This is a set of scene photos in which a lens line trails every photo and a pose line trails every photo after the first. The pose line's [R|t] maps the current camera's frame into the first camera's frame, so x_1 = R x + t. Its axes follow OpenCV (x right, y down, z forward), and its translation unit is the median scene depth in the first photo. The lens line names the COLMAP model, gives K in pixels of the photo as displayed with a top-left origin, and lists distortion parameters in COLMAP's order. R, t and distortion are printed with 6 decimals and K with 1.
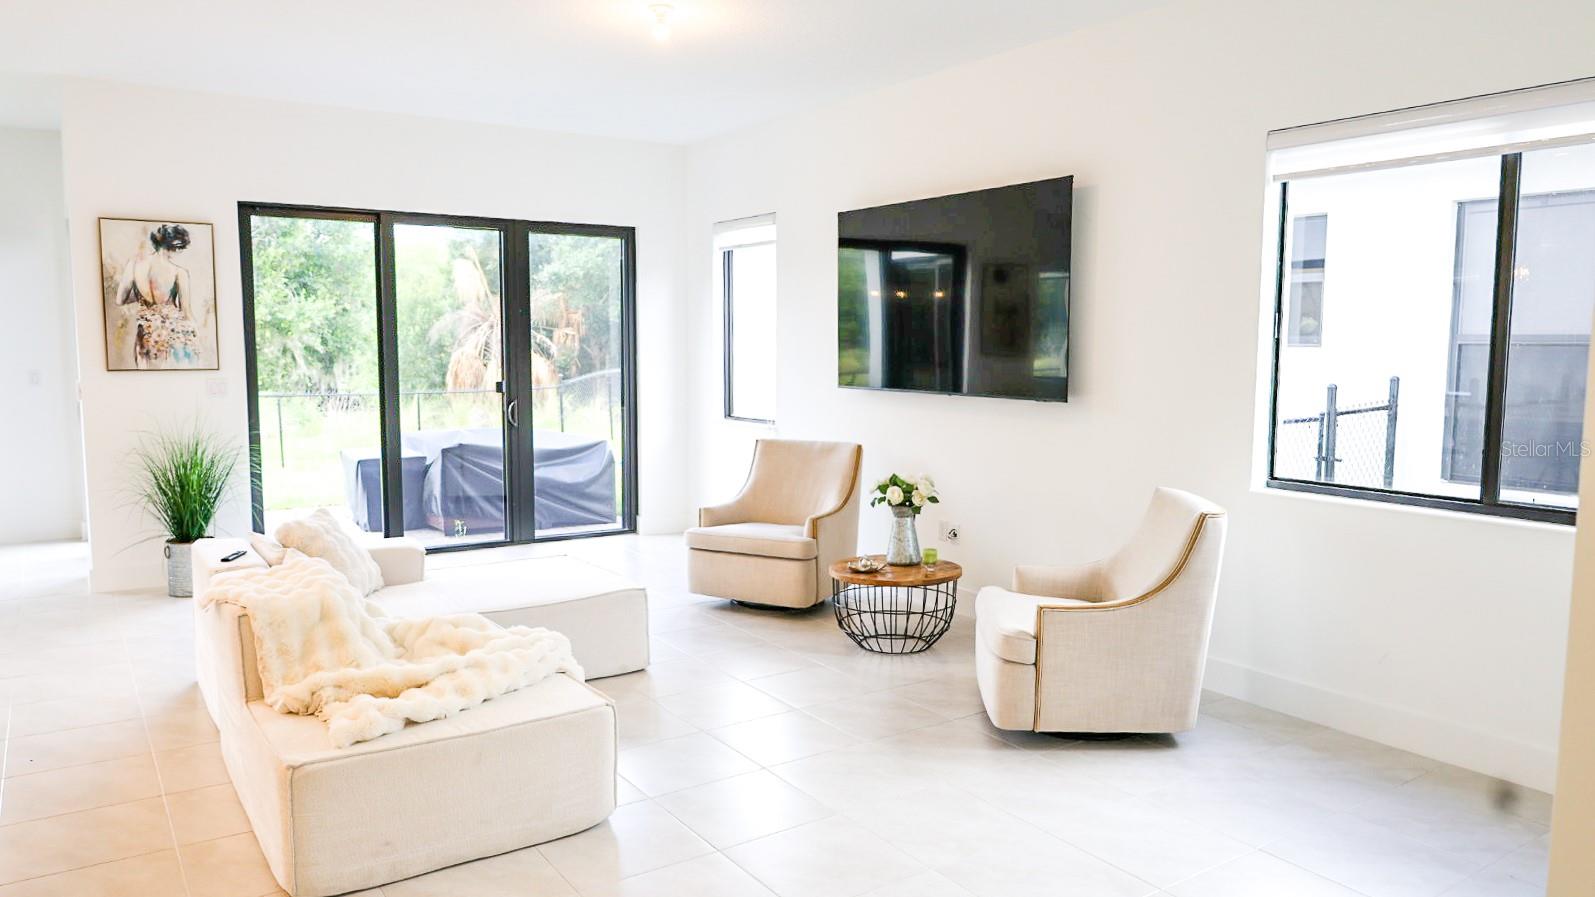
lens RADIAL K [[1084.4, 0, 797.5], [0, 1084.4, 448.5], [0, 0, 1]] dist [-0.013986, 0.001561]
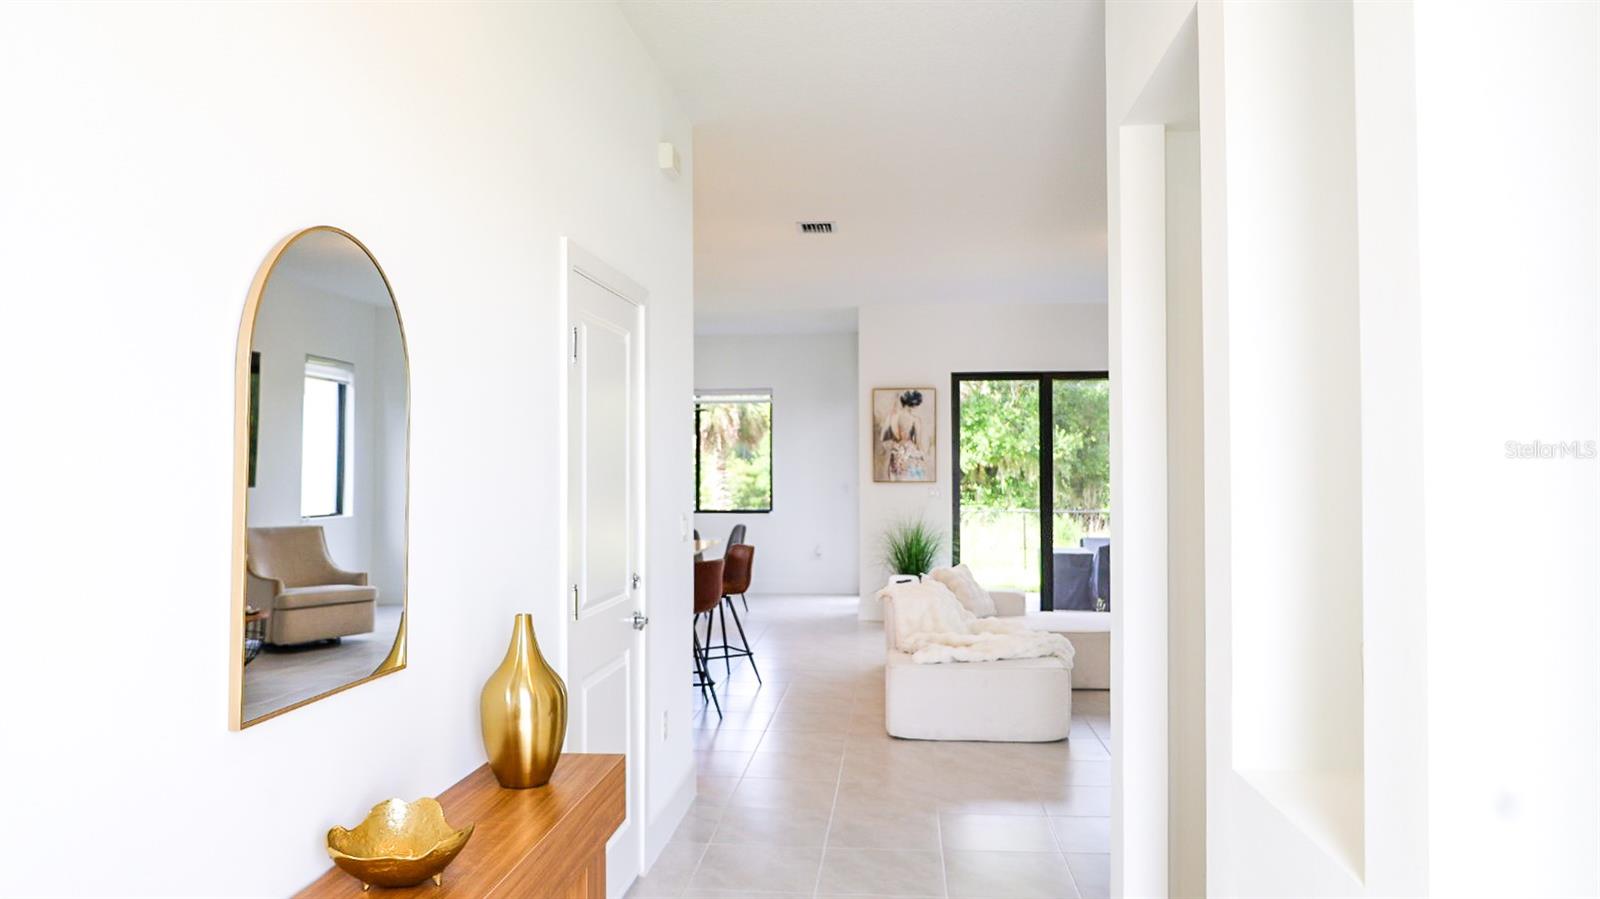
lens RADIAL K [[1087.8, 0, 800.0], [0, 1087.8, 449.5], [0, 0, 1]] dist [-0.013986, 0.001561]
pose [[0.771030, -0.015550, -0.636608, 0.310372], [-0.060382, 0.993412, -0.097397, 0.044786], [0.633929, 0.113536, 0.765012, -0.320558]]
